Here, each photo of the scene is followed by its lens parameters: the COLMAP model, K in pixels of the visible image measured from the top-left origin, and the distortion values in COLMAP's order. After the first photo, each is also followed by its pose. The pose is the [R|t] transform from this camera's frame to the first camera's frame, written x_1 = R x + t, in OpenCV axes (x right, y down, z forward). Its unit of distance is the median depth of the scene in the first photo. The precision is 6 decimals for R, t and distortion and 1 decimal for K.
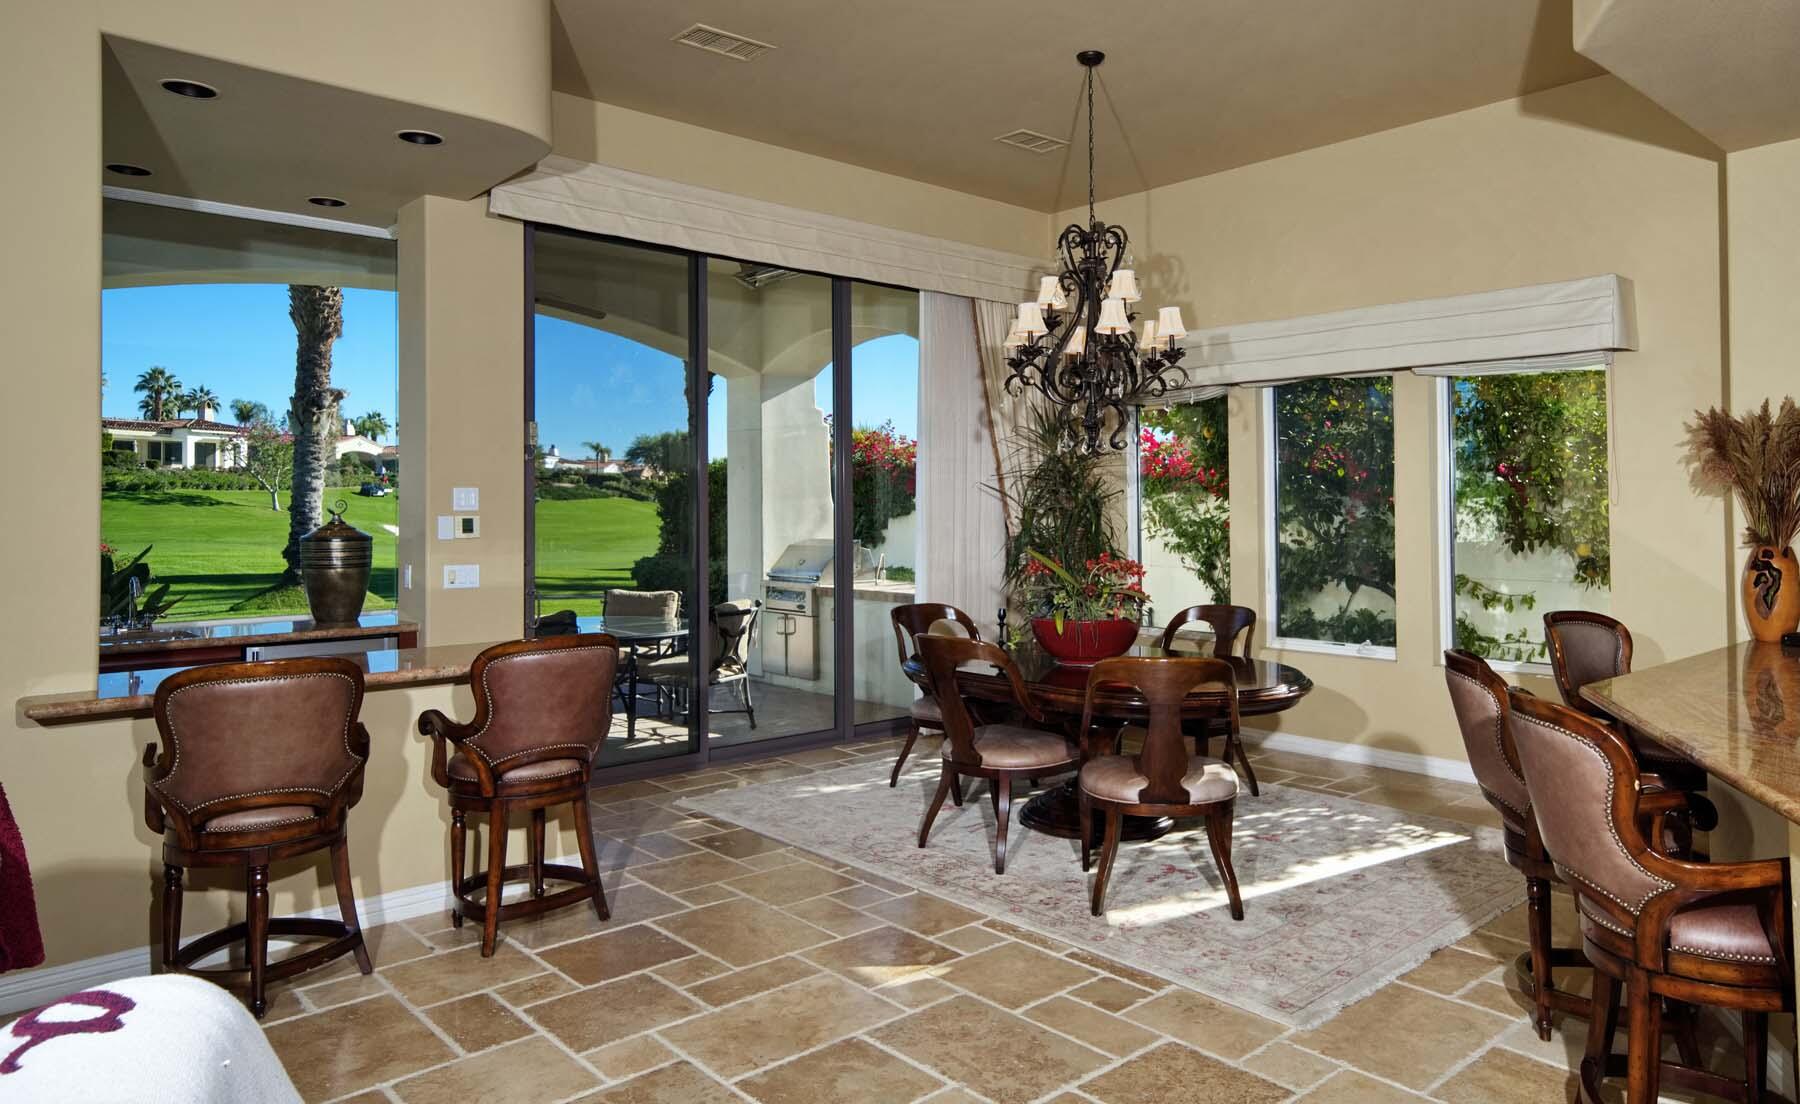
lens RADIAL K [[1178.2, 0, 973.3], [0, 1178.2, 484.7], [0, 0, 1]] dist [0.059373, 0.000449]
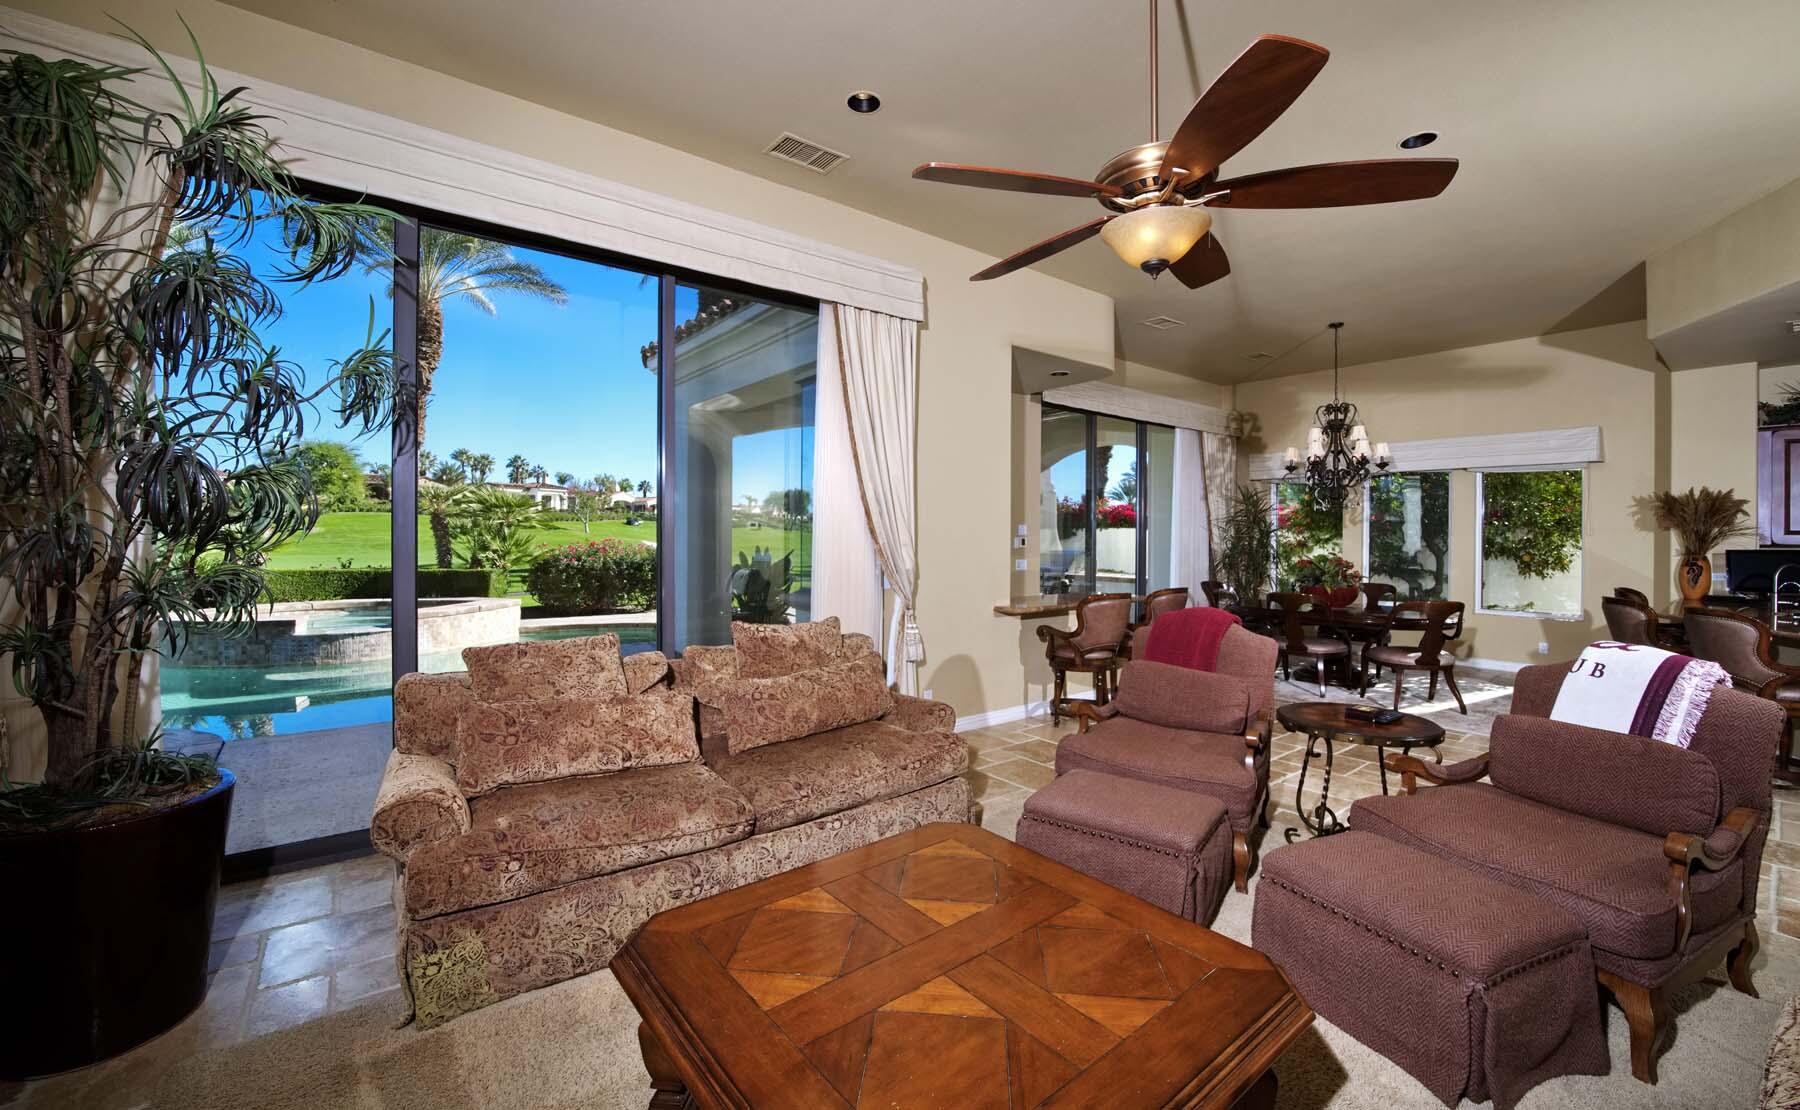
lens RADIAL K [[694.4, 0, 875.7], [0, 694.4, 534.4], [0, 0, 1]] dist [-0.011641, 0.000158]
pose [[0.993702, 0.007869, -0.111781, -0.560578], [-0.005563, 0.999766, 0.020926, -0.002965], [0.111919, -0.020172, 0.993513, -0.325468]]
